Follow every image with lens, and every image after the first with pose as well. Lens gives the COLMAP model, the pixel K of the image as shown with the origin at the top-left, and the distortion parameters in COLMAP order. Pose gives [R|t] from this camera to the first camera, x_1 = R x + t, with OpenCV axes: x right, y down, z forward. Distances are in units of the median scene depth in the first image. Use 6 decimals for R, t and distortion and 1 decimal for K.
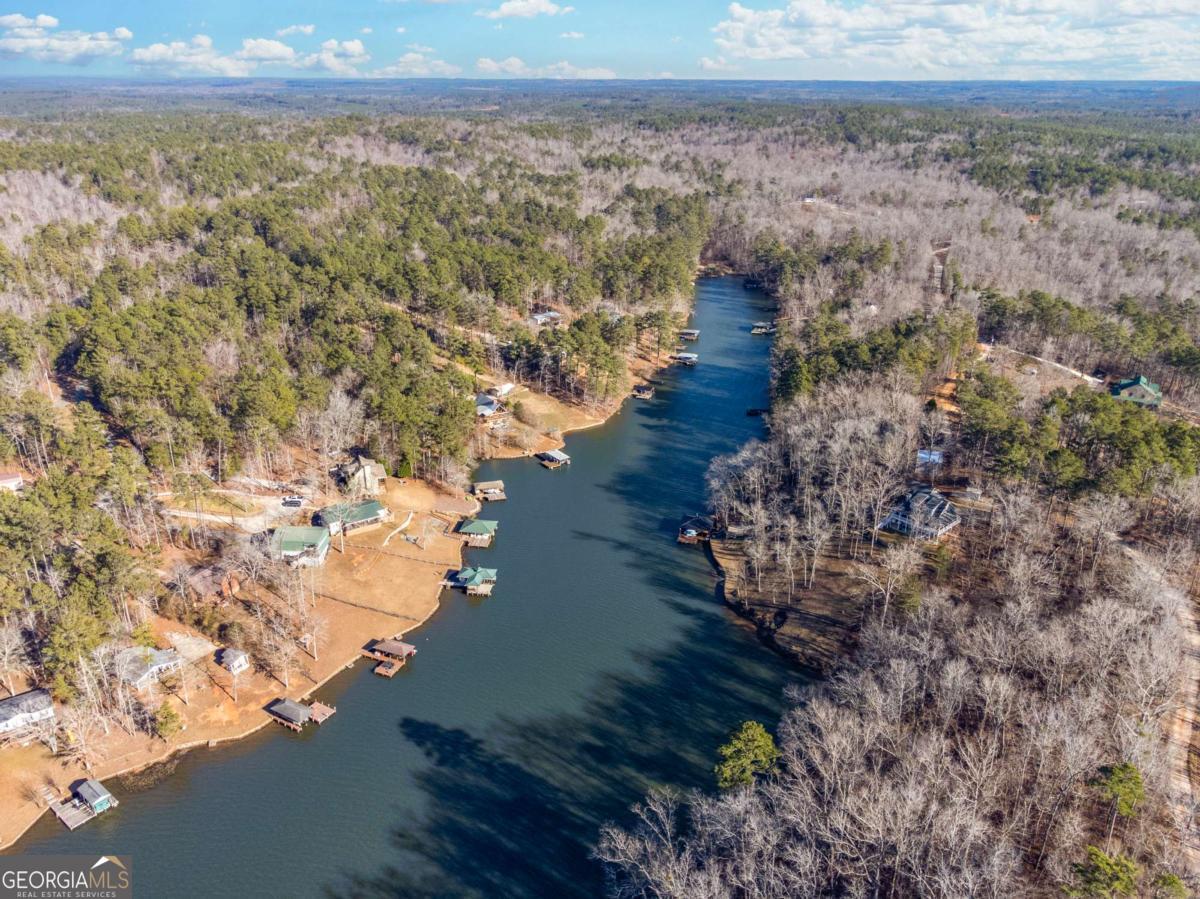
lens RADIAL K [[893.5, 0, 600.0], [0, 893.5, 449.5], [0, 0, 1]] dist [0.014324, 0.008479]
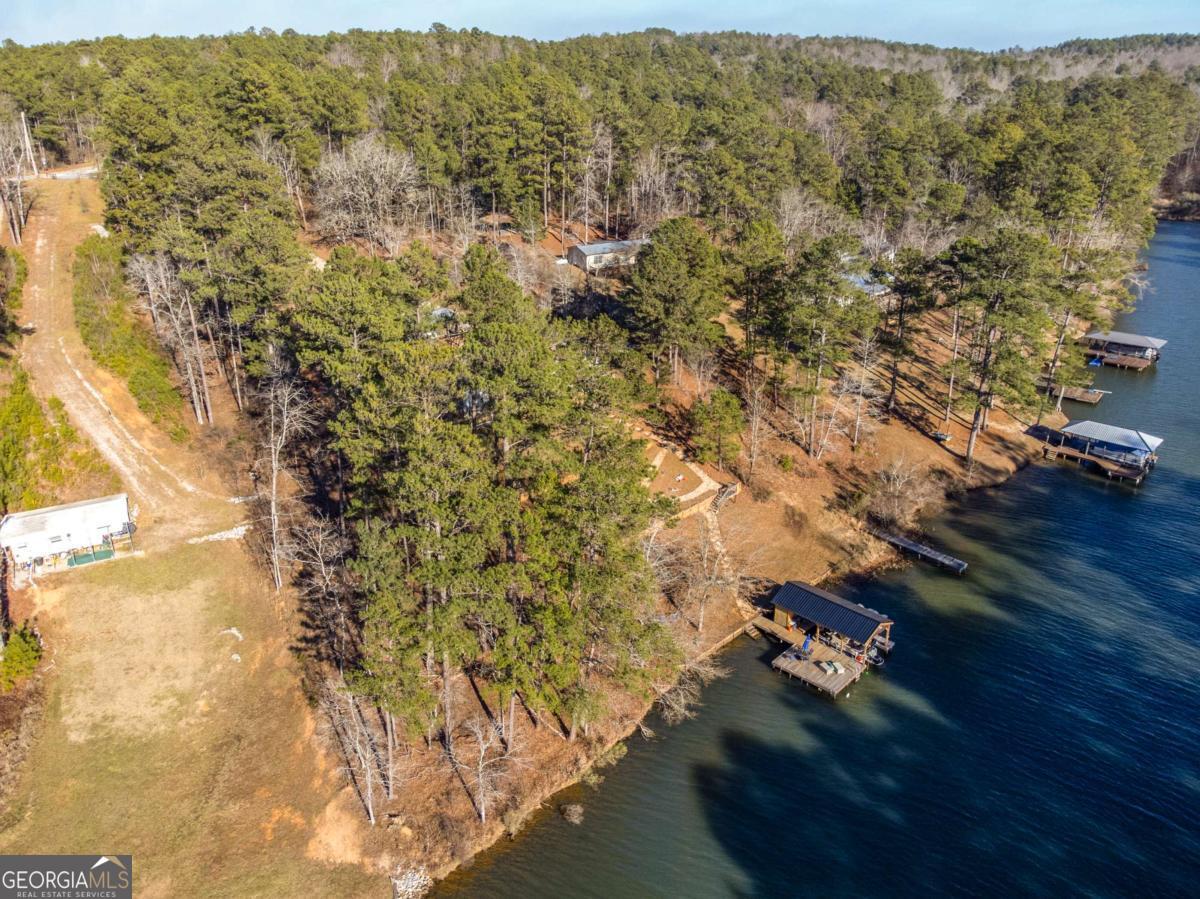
lens RADIAL K [[893.5, 0, 600.0], [0, 893.5, 449.5], [0, 0, 1]] dist [0.014324, 0.008479]
pose [[0.917349, 0.143665, -0.371256, 0.063335], [-0.138861, 0.989512, 0.039796, -0.094436], [0.373079, 0.015046, 0.927677, 0.745248]]
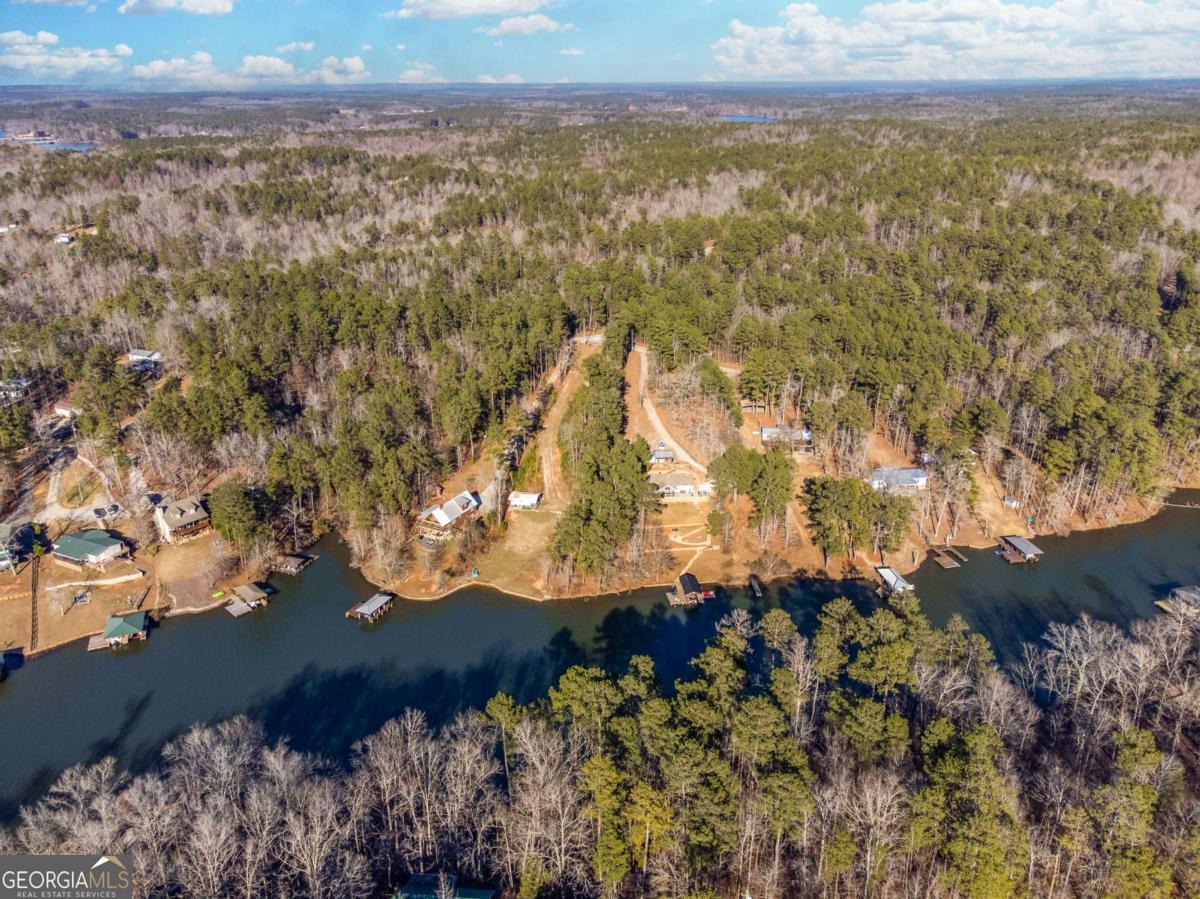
lens RADIAL K [[893.5, 0, 600.0], [0, 893.5, 449.5], [0, 0, 1]] dist [0.014324, 0.008479]
pose [[0.494415, 0.325288, -0.806066, 0.435827], [-0.329248, 0.928321, 0.172674, -0.219175], [0.804456, 0.180023, 0.566076, 0.545325]]
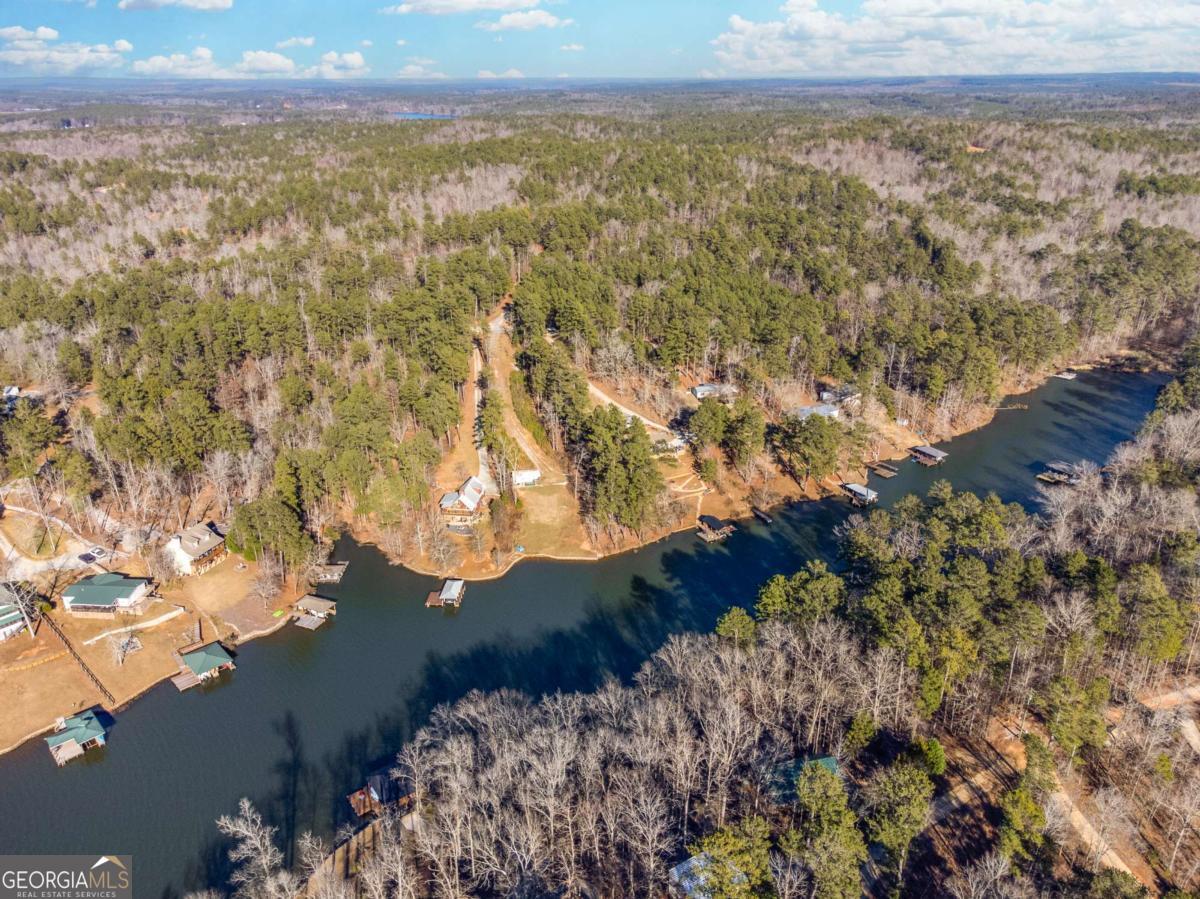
lens RADIAL K [[893.5, 0, 600.0], [0, 893.5, 449.5], [0, 0, 1]] dist [0.014324, 0.008479]
pose [[0.771591, 0.237421, -0.590151, 0.339693], [-0.237488, 0.968173, 0.078998, -0.144042], [0.590124, 0.079200, 0.803418, 0.363067]]
